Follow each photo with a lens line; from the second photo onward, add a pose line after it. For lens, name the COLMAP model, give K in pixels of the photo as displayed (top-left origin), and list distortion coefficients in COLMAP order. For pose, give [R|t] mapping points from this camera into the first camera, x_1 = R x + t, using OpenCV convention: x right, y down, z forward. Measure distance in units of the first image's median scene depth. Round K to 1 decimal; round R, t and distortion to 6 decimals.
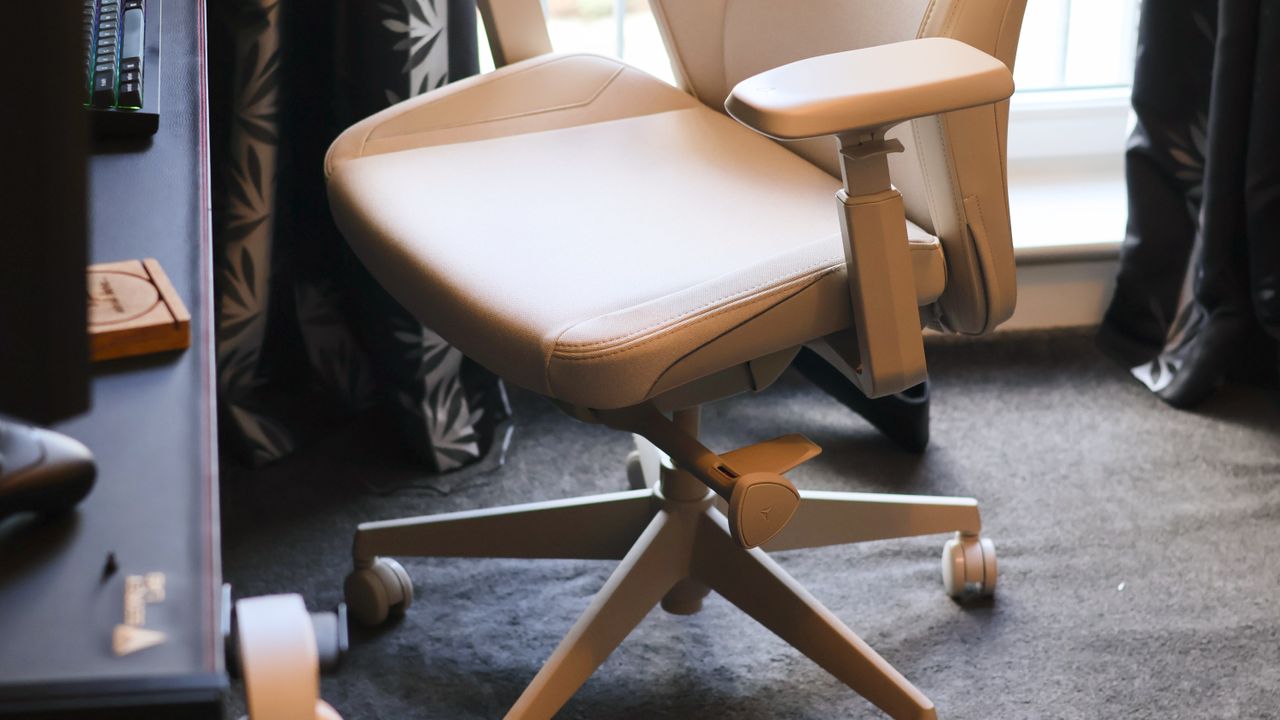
lens RADIAL K [[2934.0, 0, 635.6], [0, 2934.0, 361.7], [0, 0, 1]] dist [0.048875, 0.000000]
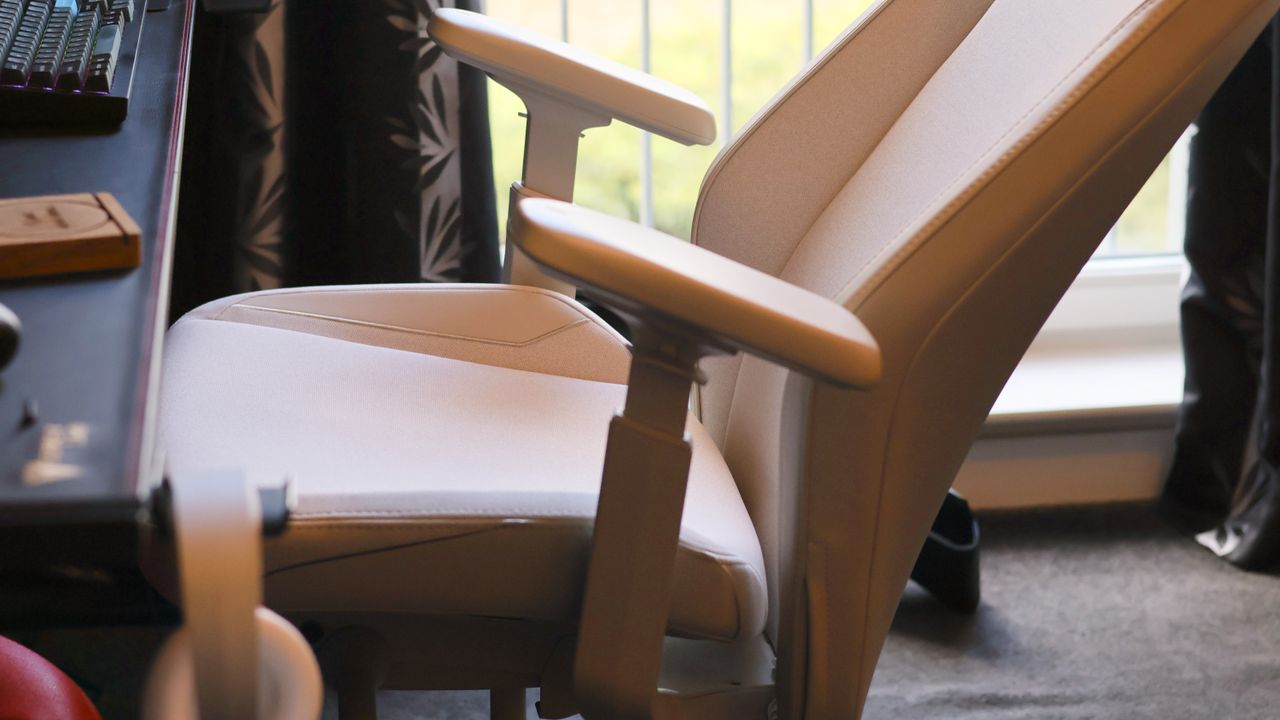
lens RADIAL K [[2934.0, 0, 643.8], [0, 2934.0, 358.3], [0, 0, 1]] dist [0.048875, 0.000000]
pose [[0.999731, -0.013547, -0.018822, 0.012243], [0.010412, 0.987441, -0.157644, 0.101109], [0.020721, 0.157405, 0.987317, 0.067363]]
